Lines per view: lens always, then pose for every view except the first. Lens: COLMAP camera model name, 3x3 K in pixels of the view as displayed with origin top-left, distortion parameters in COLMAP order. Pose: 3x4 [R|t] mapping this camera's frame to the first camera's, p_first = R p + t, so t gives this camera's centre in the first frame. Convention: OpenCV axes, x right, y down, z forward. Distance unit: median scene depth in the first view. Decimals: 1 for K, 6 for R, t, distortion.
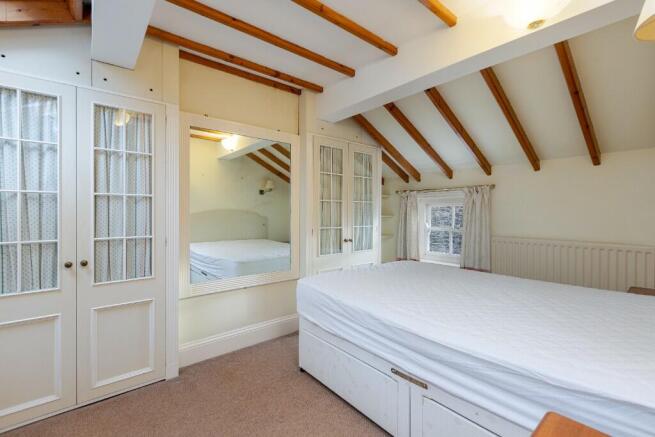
lens RADIAL K [[297.7, 0, 327.5], [0, 297.7, 218.5], [0, 0, 1]] dist [0.000017, -0.000140]
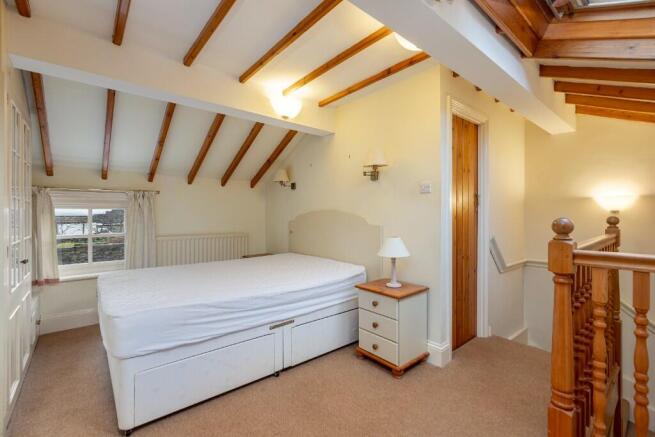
lens RADIAL K [[290.6, 0, 327.5], [0, 290.6, 218.5], [0, 0, 1]] dist [-0.000528, -0.000100]
pose [[-0.002075, -0.021177, 0.999774, -0.969362], [0.029083, 0.999352, 0.021228, -0.025612], [-0.999575, 0.029120, -0.001458, 0.604522]]
